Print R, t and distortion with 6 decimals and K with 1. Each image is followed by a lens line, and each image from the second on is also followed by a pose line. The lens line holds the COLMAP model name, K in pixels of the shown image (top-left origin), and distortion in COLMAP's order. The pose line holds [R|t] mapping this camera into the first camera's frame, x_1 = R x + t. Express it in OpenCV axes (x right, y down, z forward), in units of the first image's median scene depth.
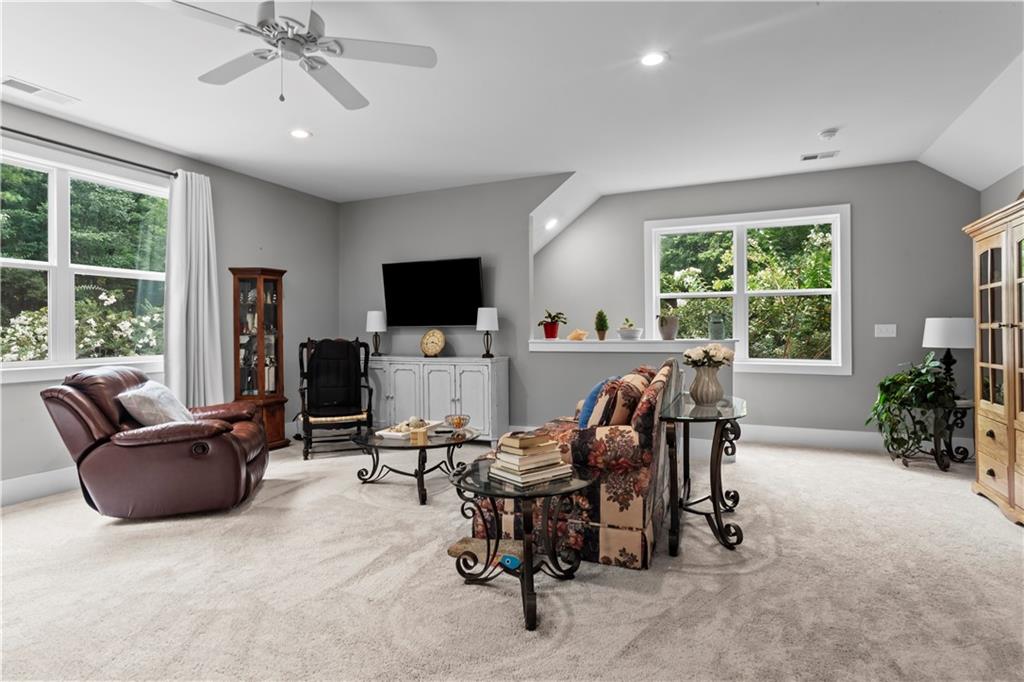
lens RADIAL K [[549.0, 0, 511.4], [0, 549.0, 329.0], [0, 0, 1]] dist [0.001220, 0.000383]
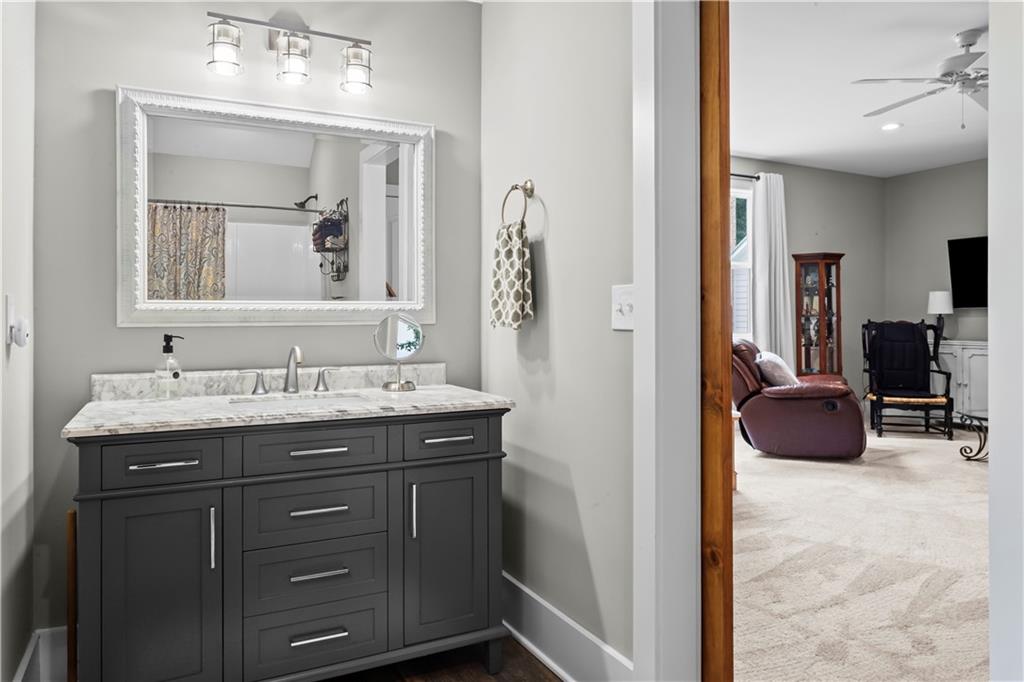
lens RADIAL K [[676.1, 0, 509.9], [0, 676.1, 315.2], [0, 0, 1]] dist [0.002757, 0.000870]
pose [[0.777449, 0.000104, -0.628946, -0.119415], [-0.000937, 0.999999, -0.000992, 0.011692], [0.628945, 0.001361, 0.777449, -0.439296]]
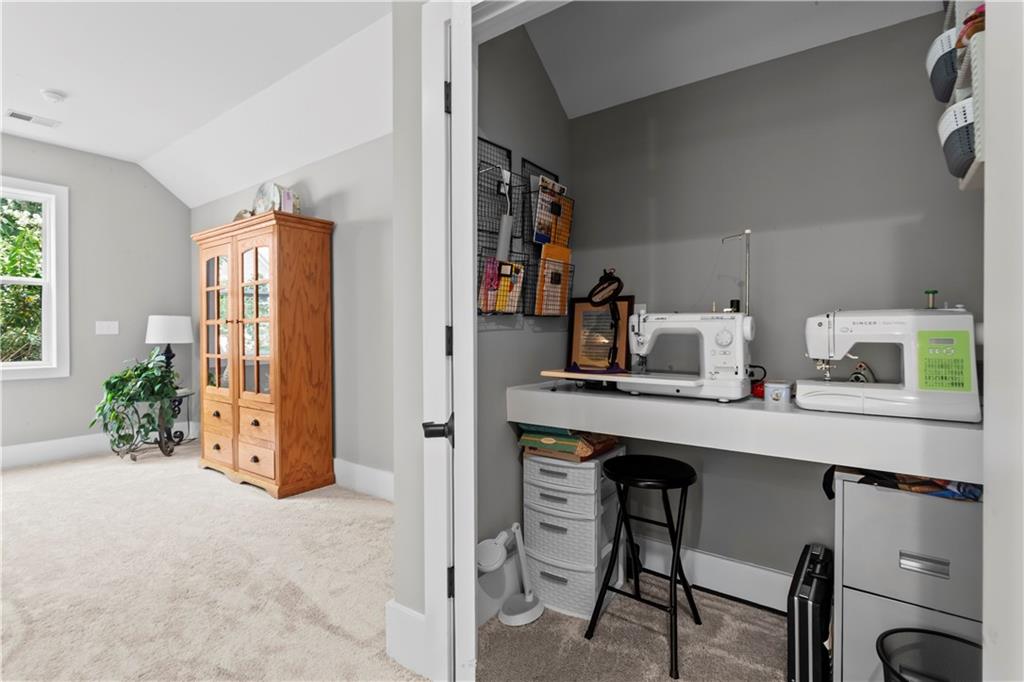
lens RADIAL K [[488.6, 0, 511.4], [0, 488.6, 329.8], [0, 0, 1]] dist [-0.001261, -0.000920]
pose [[0.225614, 0.001986, 0.974215, -0.001973], [0.001162, 0.999997, -0.002308, 0.010925], [-0.974216, 0.001653, 0.225611, 0.117414]]
